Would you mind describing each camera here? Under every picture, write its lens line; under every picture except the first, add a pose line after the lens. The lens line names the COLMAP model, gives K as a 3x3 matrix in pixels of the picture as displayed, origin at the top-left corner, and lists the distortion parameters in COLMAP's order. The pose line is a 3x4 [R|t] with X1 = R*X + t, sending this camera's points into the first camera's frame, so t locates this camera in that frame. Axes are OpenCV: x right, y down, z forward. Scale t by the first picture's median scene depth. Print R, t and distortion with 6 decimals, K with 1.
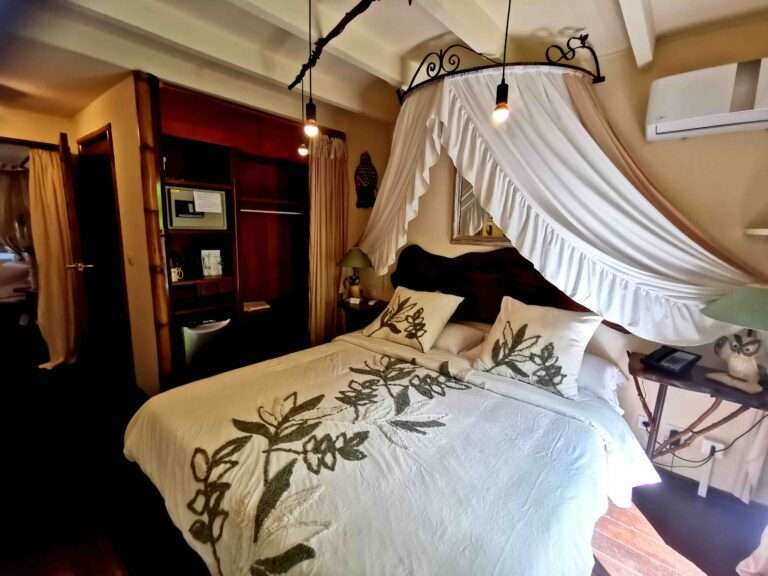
lens RADIAL K [[355.5, 0, 386.7], [0, 355.5, 285.3], [0, 0, 1]] dist [-0.003544, 0.000101]
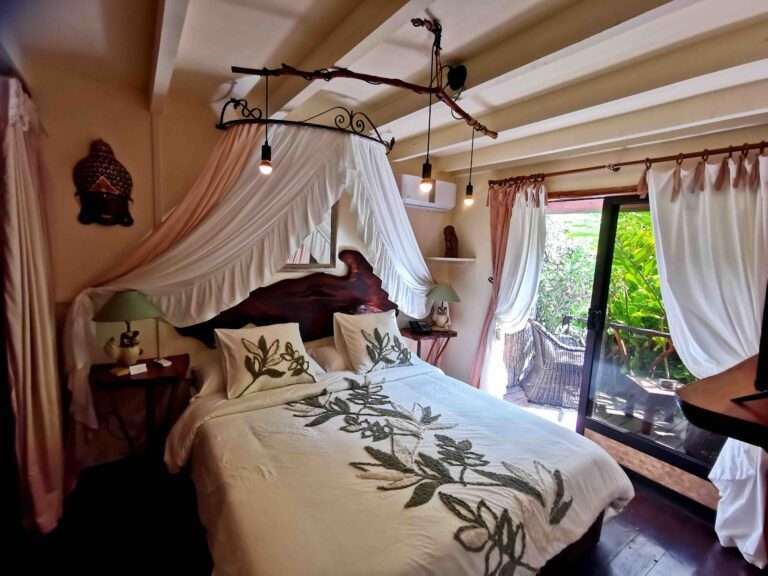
lens RADIAL K [[355.5, 0, 386.7], [0, 355.5, 285.3], [0, 0, 1]] dist [-0.003544, 0.000101]
pose [[0.258478, -0.115507, 0.959087, -0.985323], [0.124358, 0.988543, 0.085540, -0.183375], [-0.957979, 0.097160, 0.269881, 0.629868]]
